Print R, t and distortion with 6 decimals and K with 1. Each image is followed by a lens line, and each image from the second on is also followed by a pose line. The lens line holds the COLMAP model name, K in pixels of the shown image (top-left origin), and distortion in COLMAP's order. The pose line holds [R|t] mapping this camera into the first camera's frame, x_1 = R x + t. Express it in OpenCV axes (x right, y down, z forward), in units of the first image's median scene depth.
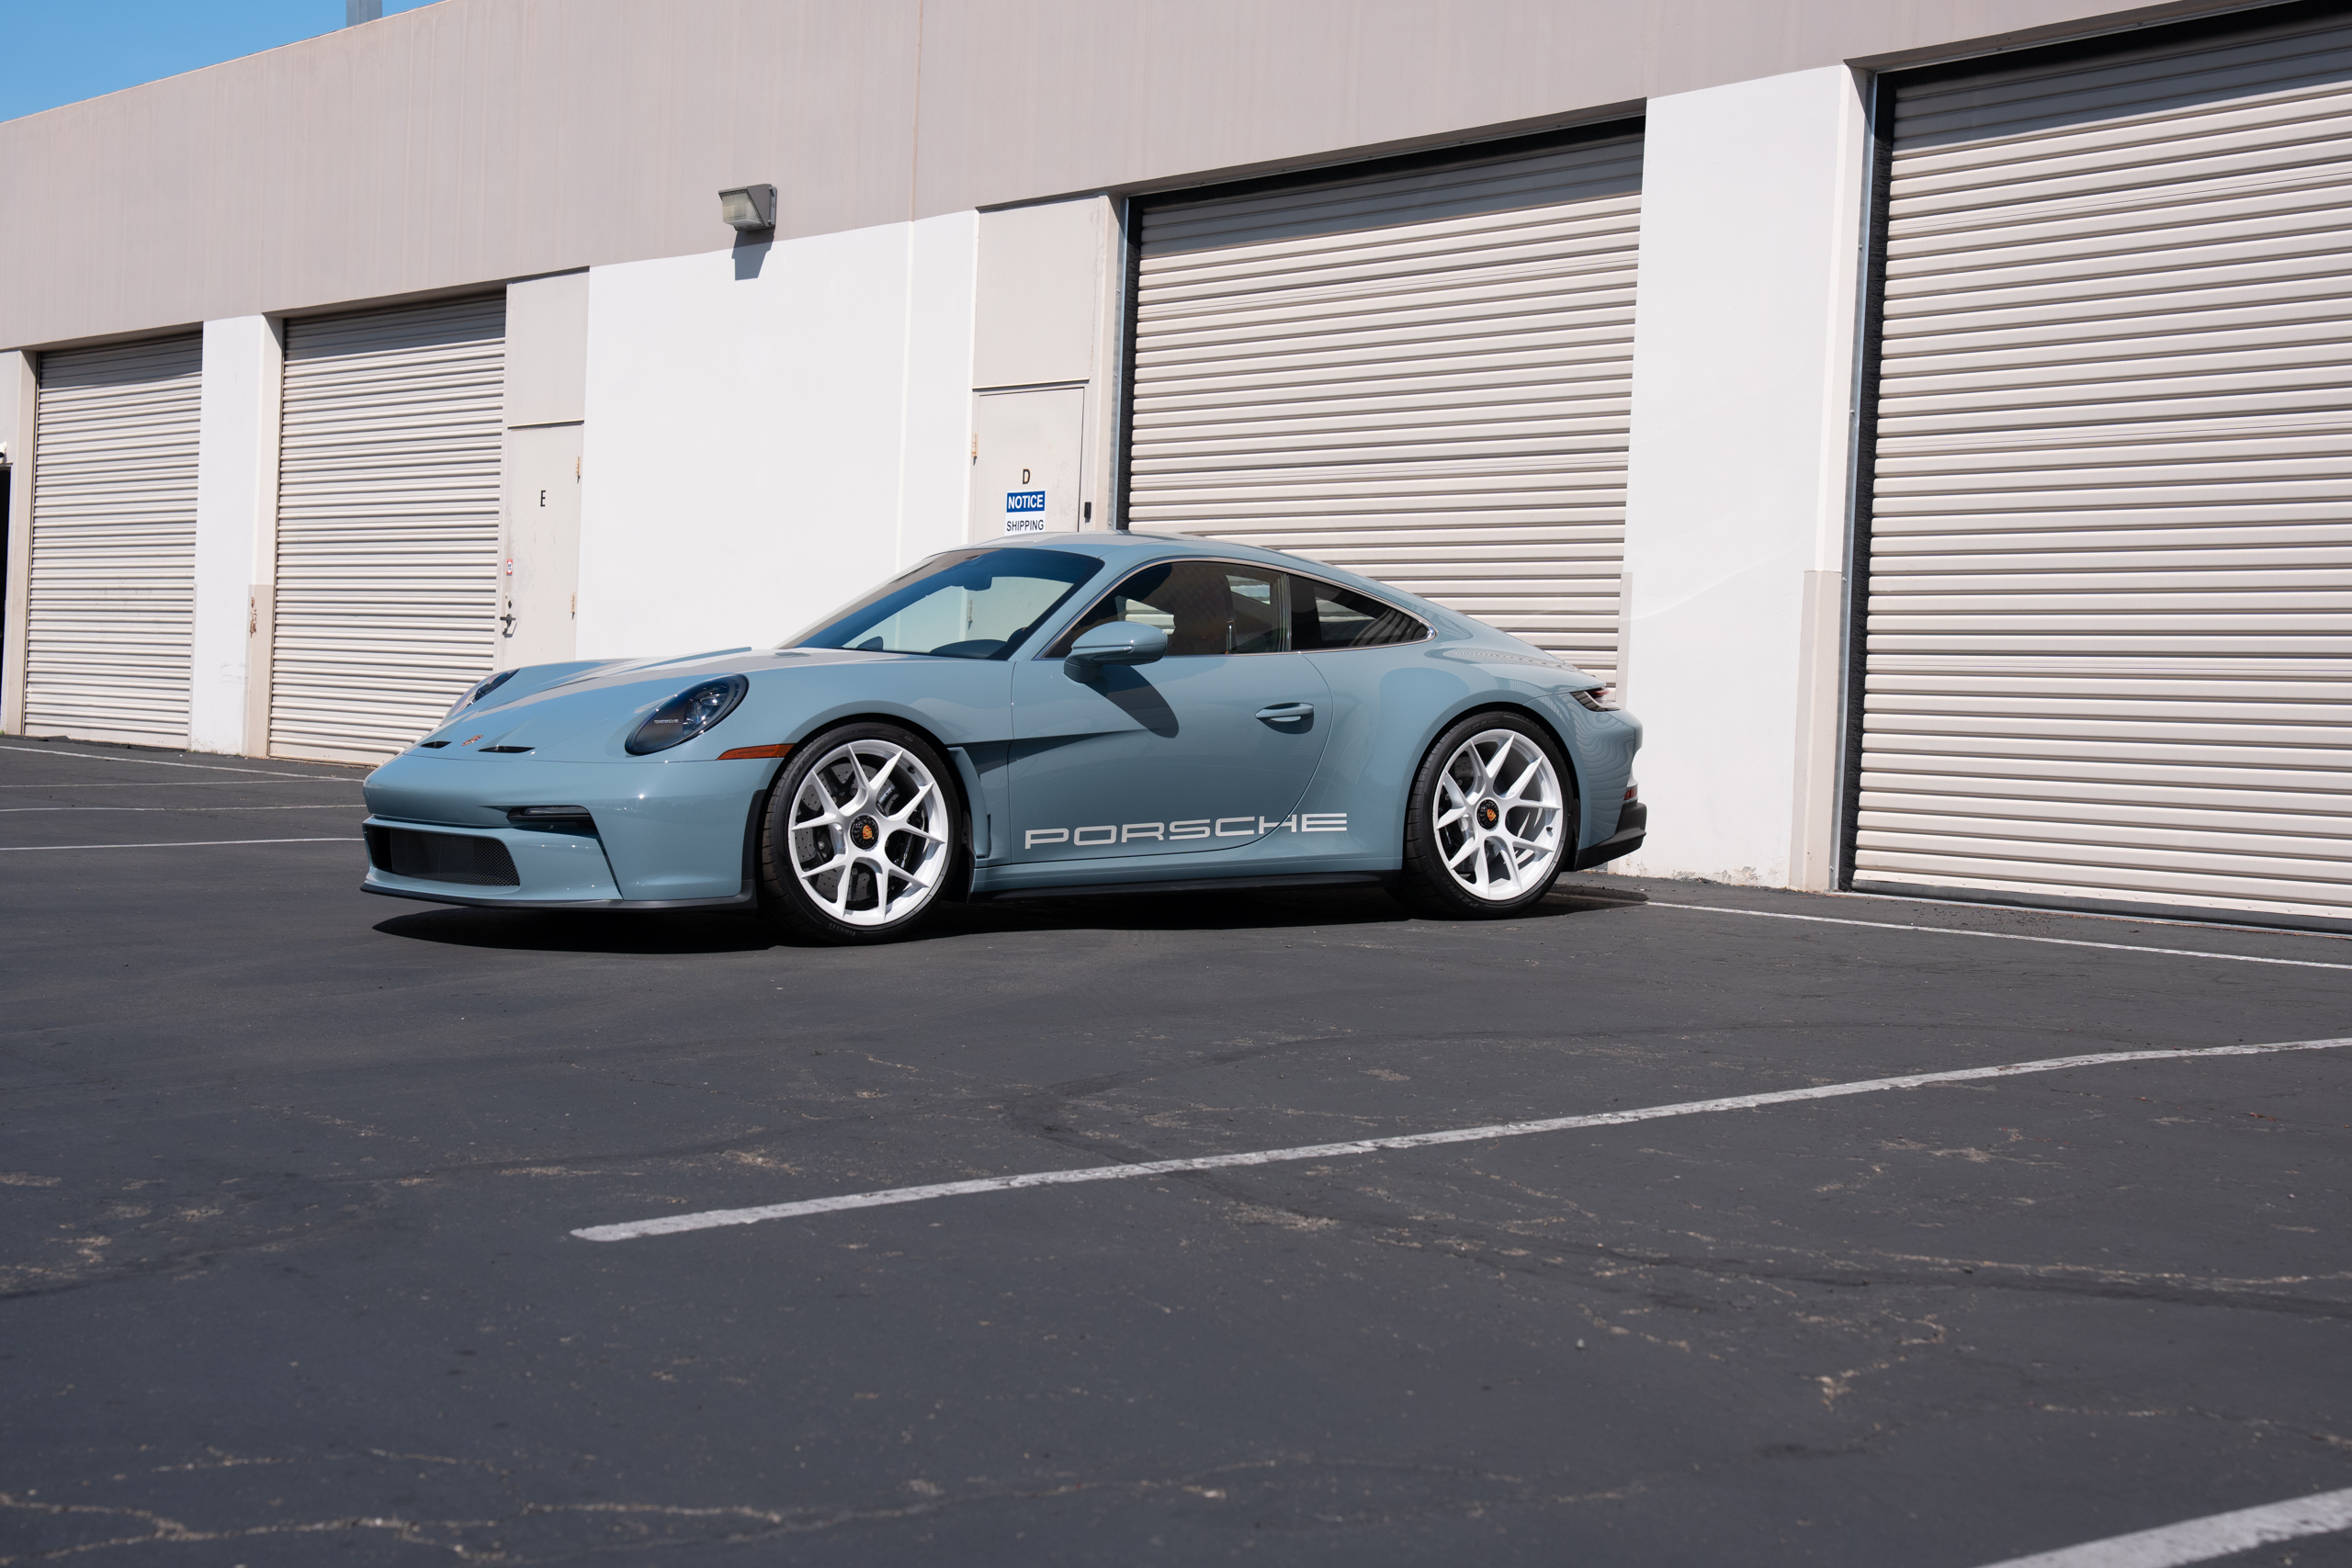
lens RADIAL K [[3696.3, 0, 1162.9], [0, 3696.3, 787.5], [0, 0, 1]] dist [0.218024, 0.195488]
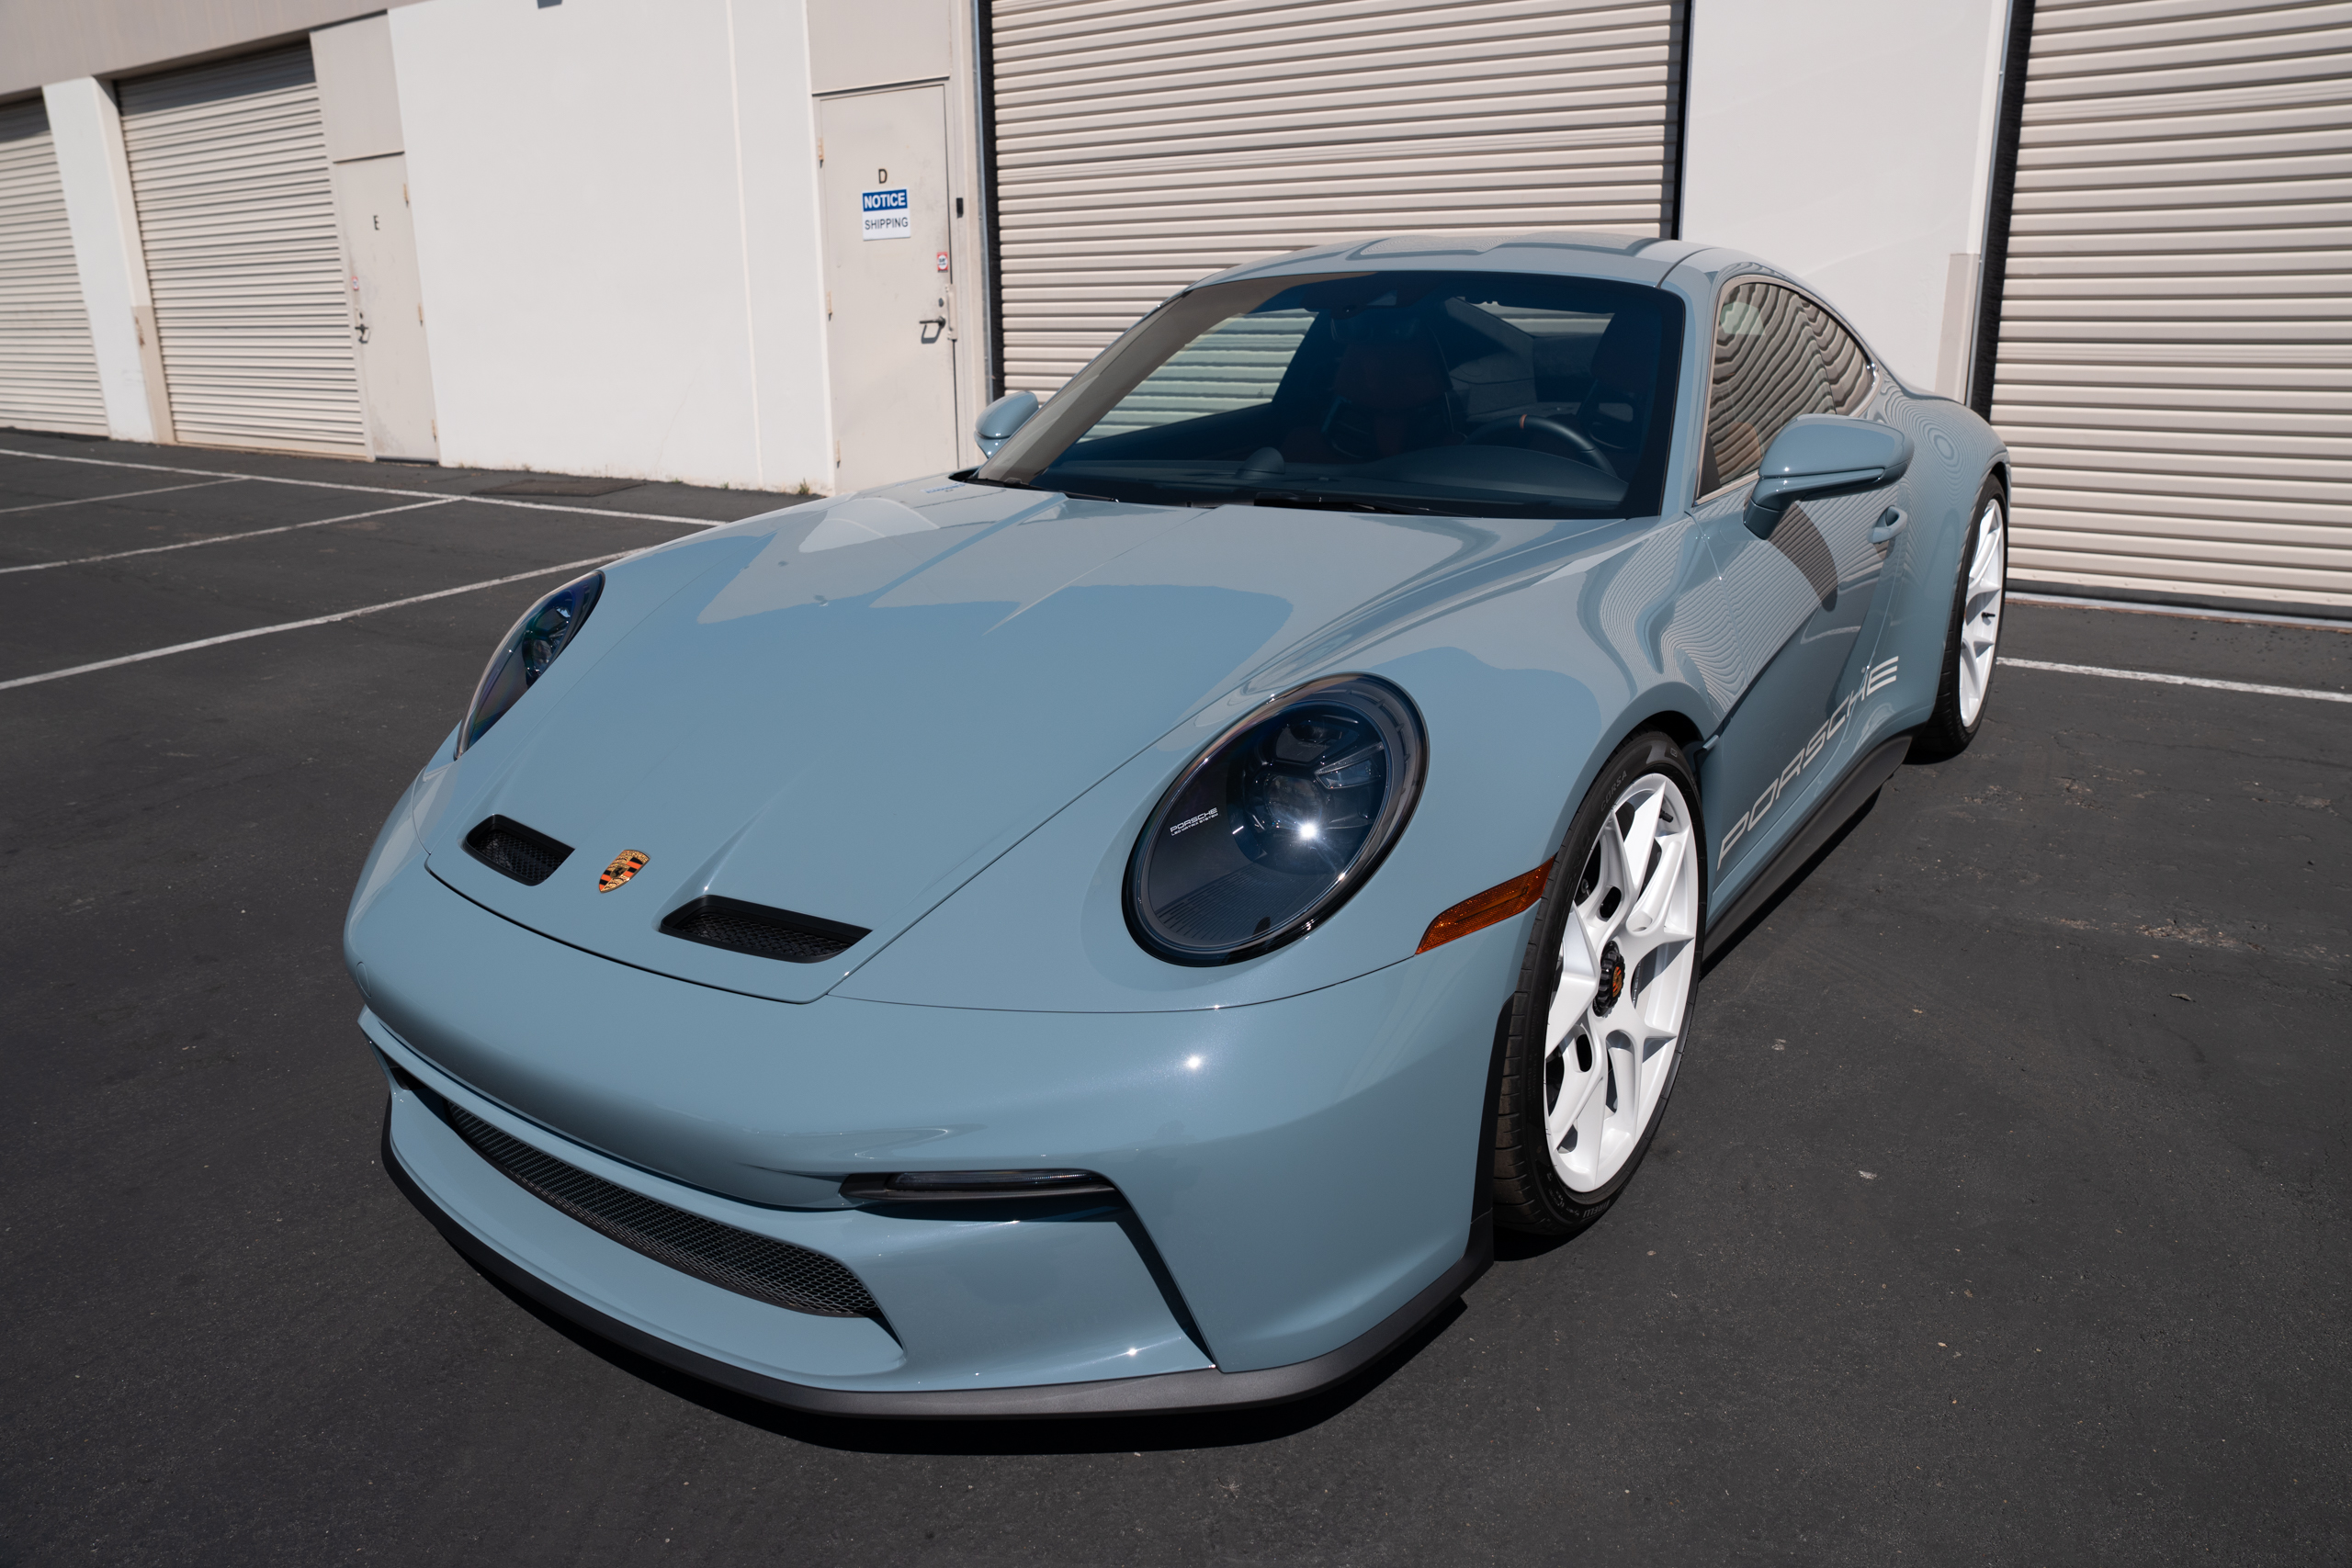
lens RADIAL K [[1597.5, 0, 1186.7], [0, 1597.5, 772.9], [0, 0, 1]] dist [-0.099505, 0.076480]
pose [[0.947583, -0.138064, 0.288140, -0.133707], [0.054985, 0.958831, 0.278605, -0.049970], [-0.314743, -0.248158, 0.916163, 0.635164]]
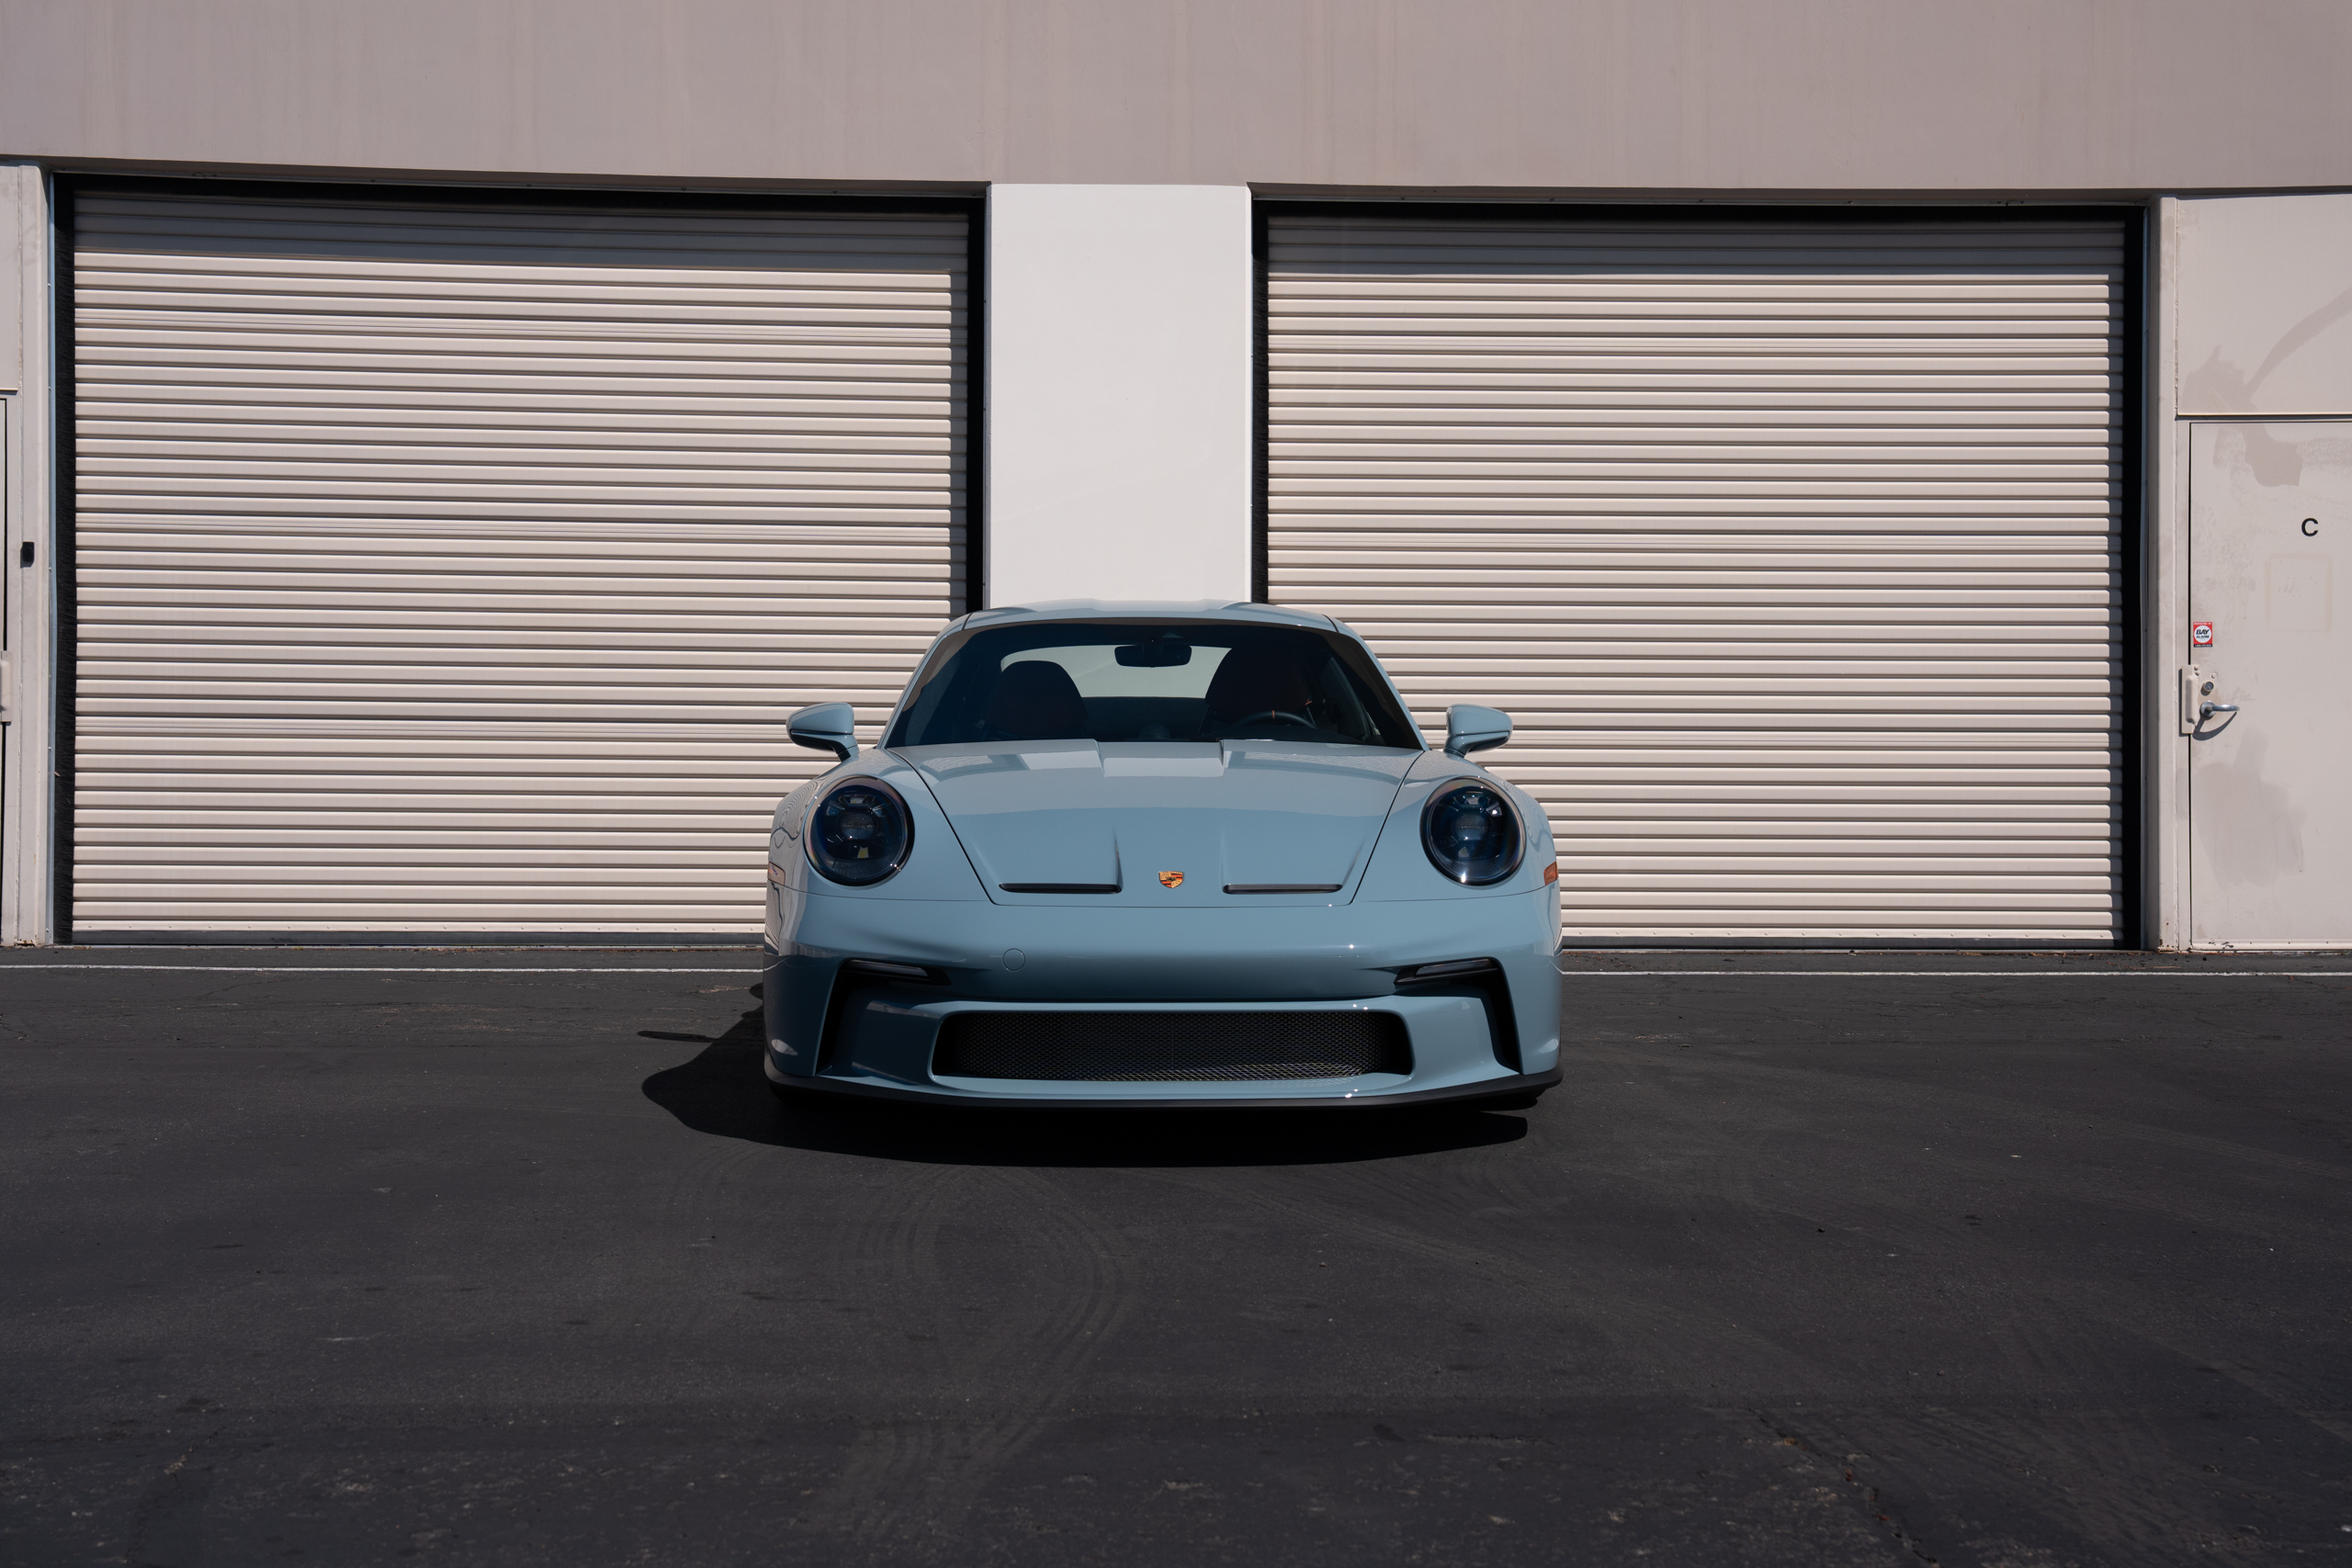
lens RADIAL K [[2790.7, 0, 1176.0], [0, 2790.7, 784.0], [0, 0, 1]] dist [0.135771, 0.005608]
pose [[0.562577, -0.027708, 0.826281, -0.478261], [0.032004, 0.999419, 0.011724, -0.028187], [-0.826125, 0.019849, 0.563136, 0.531790]]
